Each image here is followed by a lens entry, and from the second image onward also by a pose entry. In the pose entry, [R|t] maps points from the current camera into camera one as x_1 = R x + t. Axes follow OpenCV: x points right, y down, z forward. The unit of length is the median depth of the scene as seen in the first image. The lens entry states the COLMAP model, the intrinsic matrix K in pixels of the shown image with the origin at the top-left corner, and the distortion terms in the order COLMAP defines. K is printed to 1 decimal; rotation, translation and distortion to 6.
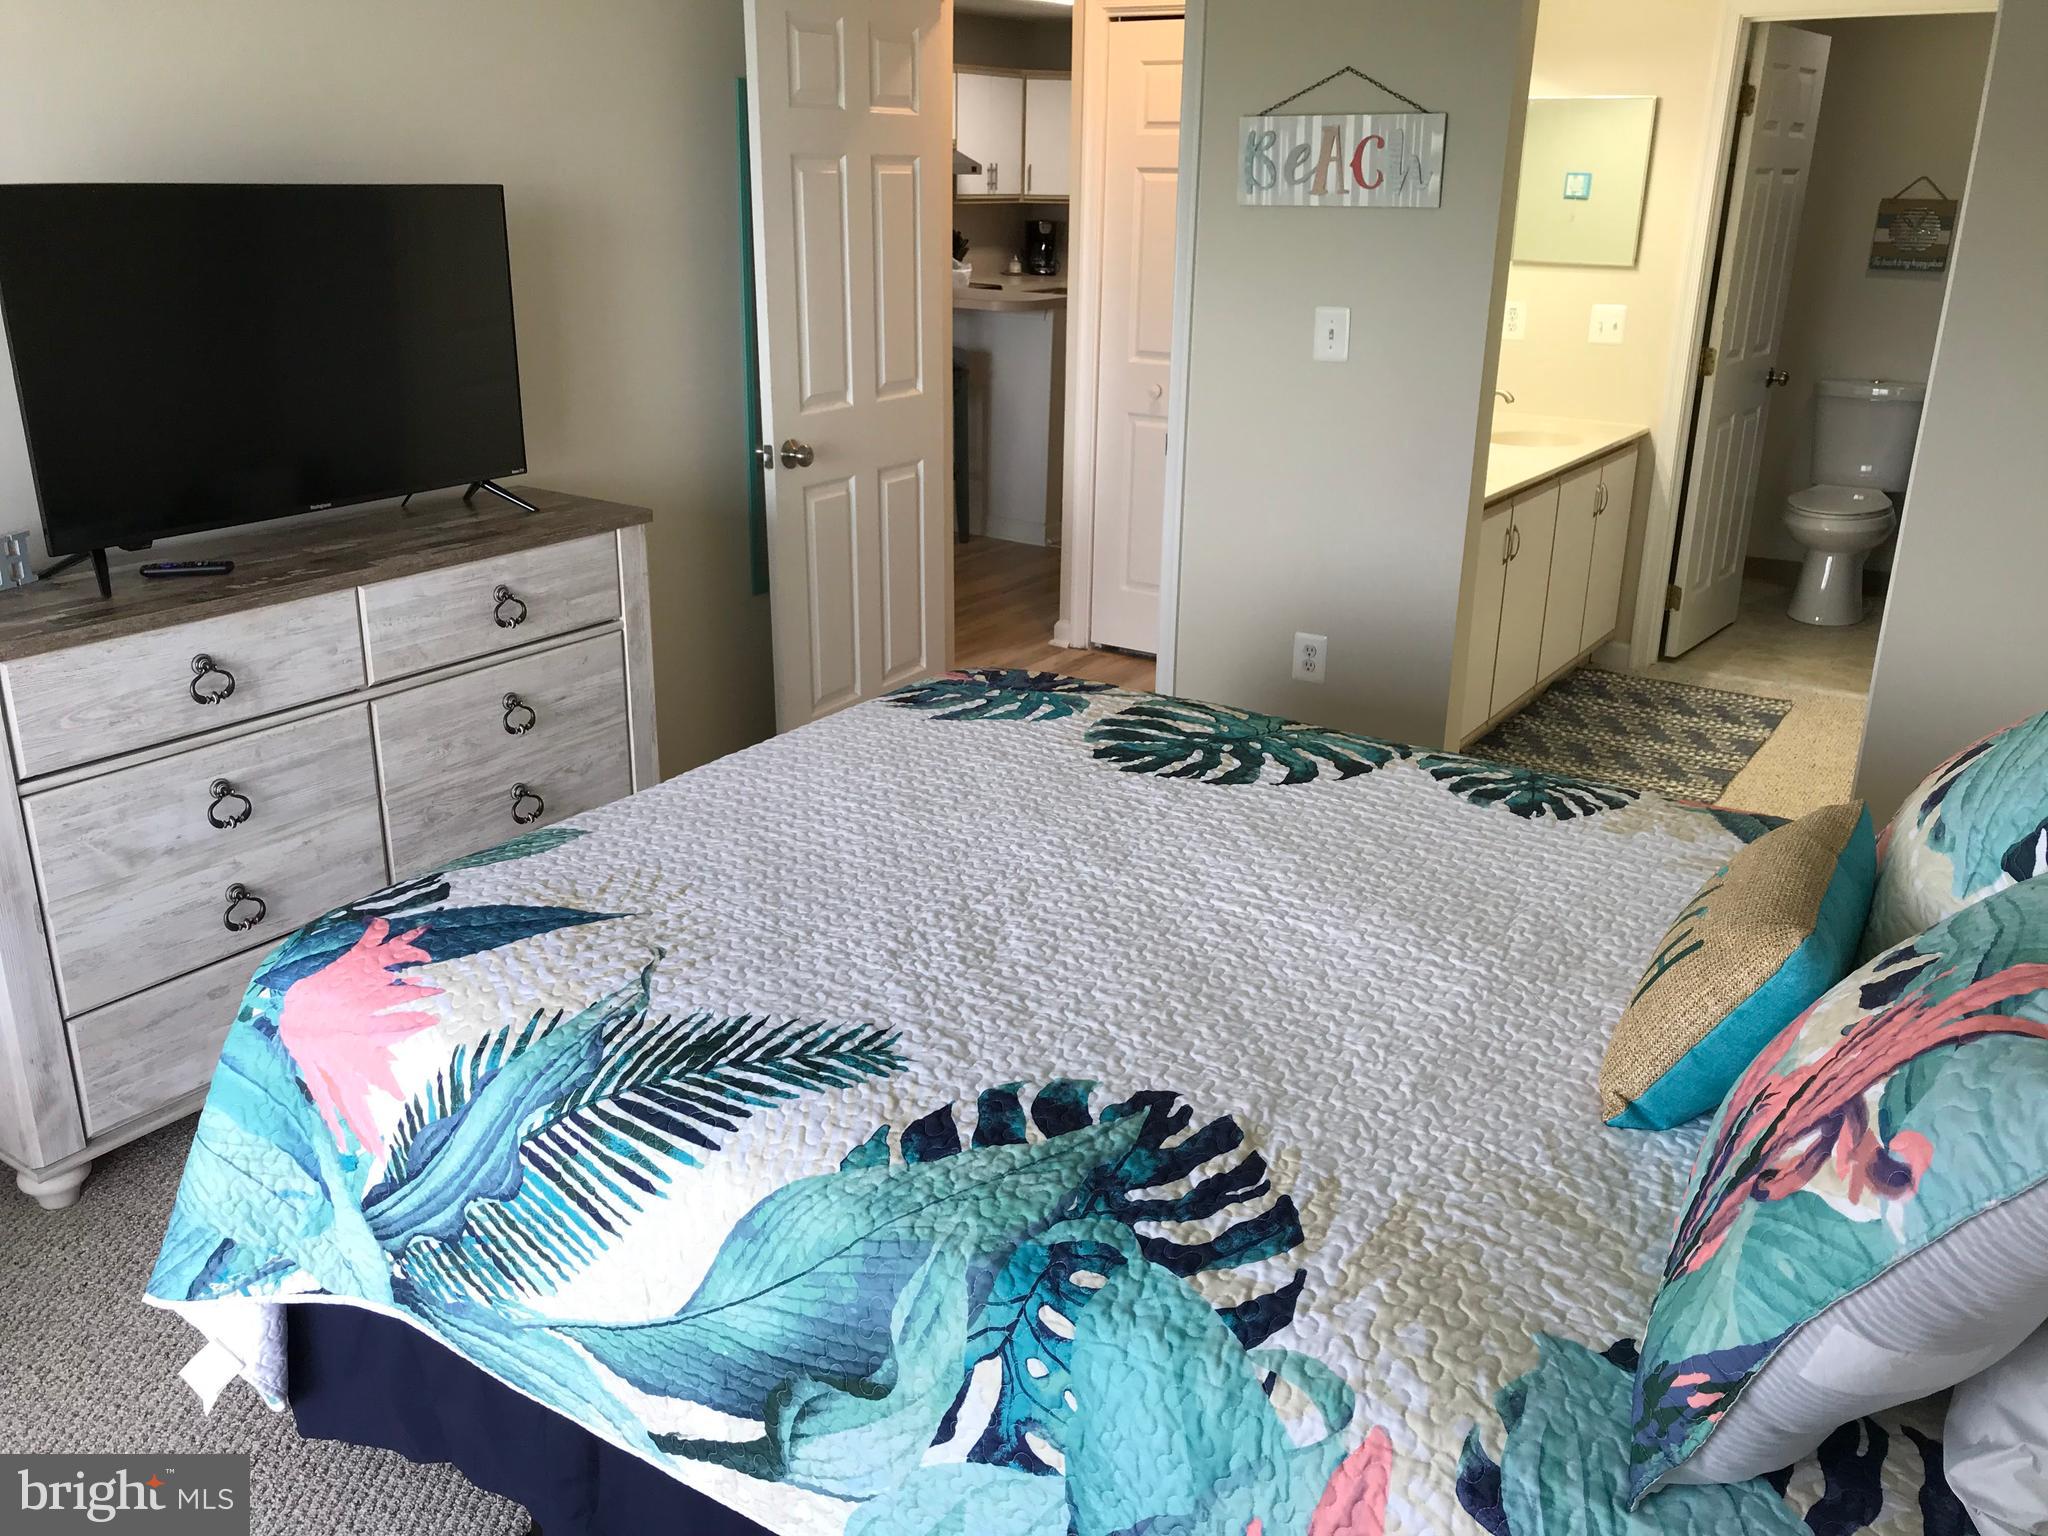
lens RADIAL K [[1680.1, 0, 1024.5], [0, 1680.1, 772.0], [0, 0, 1]] dist [0.042844, -0.054212]
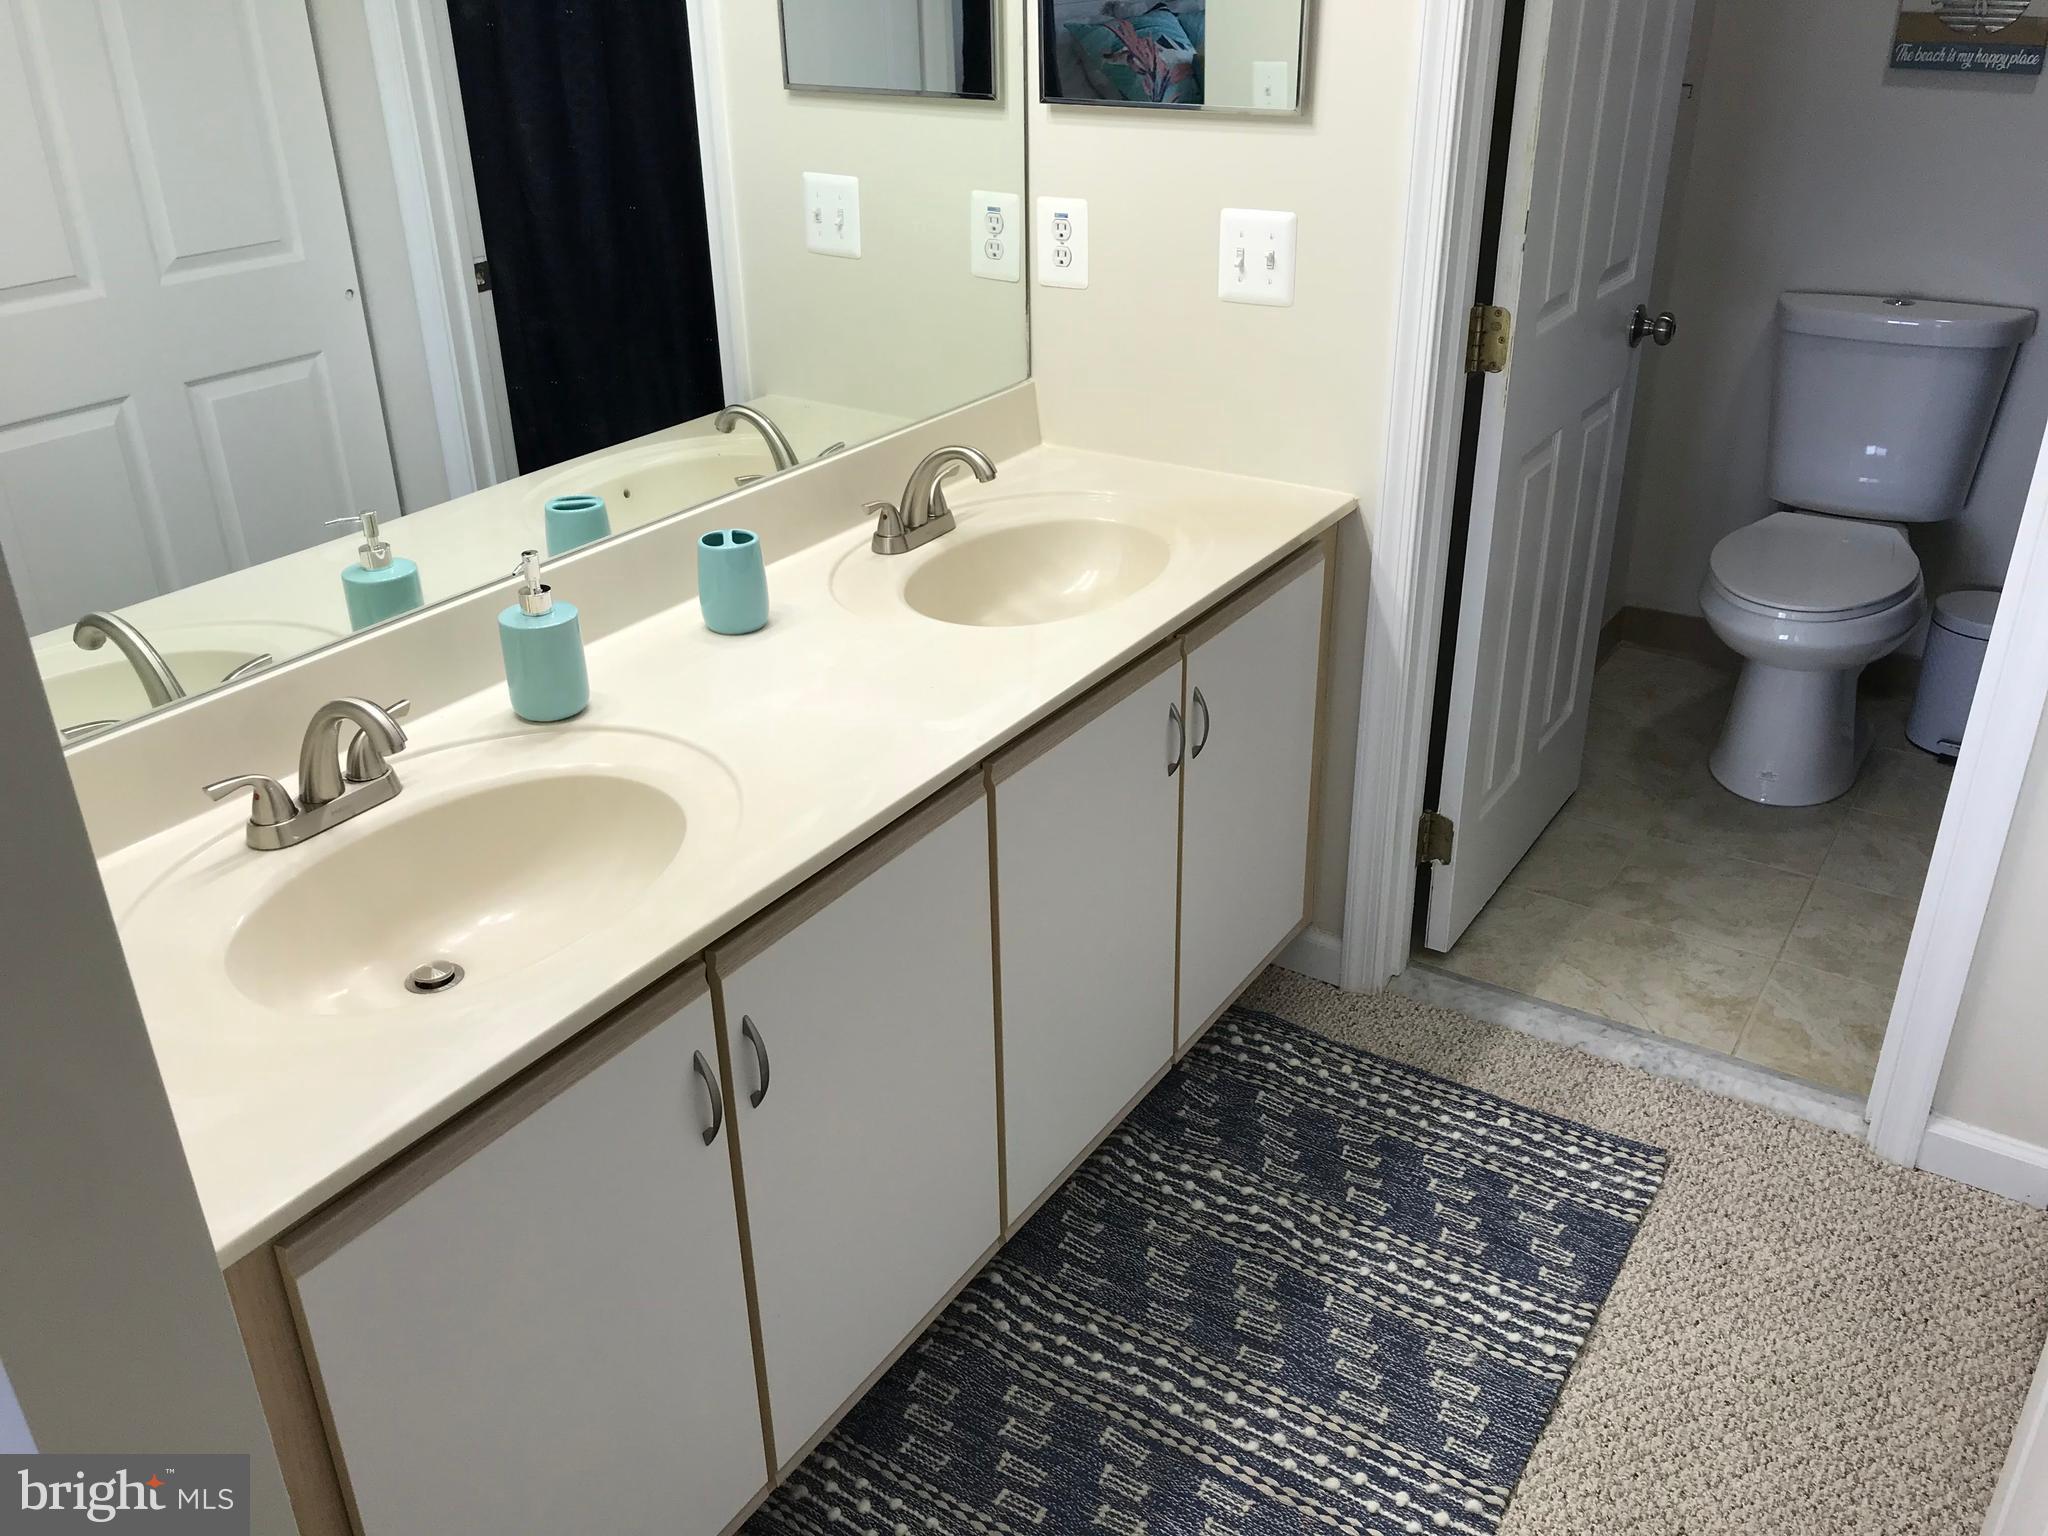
lens RADIAL K [[1680.1, 0, 1025.1], [0, 1680.1, 766.6], [0, 0, 1]] dist [0.042844, -0.054212]
pose [[0.999551, -0.027146, -0.012716, 0.303446], [0.028506, 0.991987, 0.123086, -0.200962], [0.009273, -0.123393, 0.992315, 0.591504]]
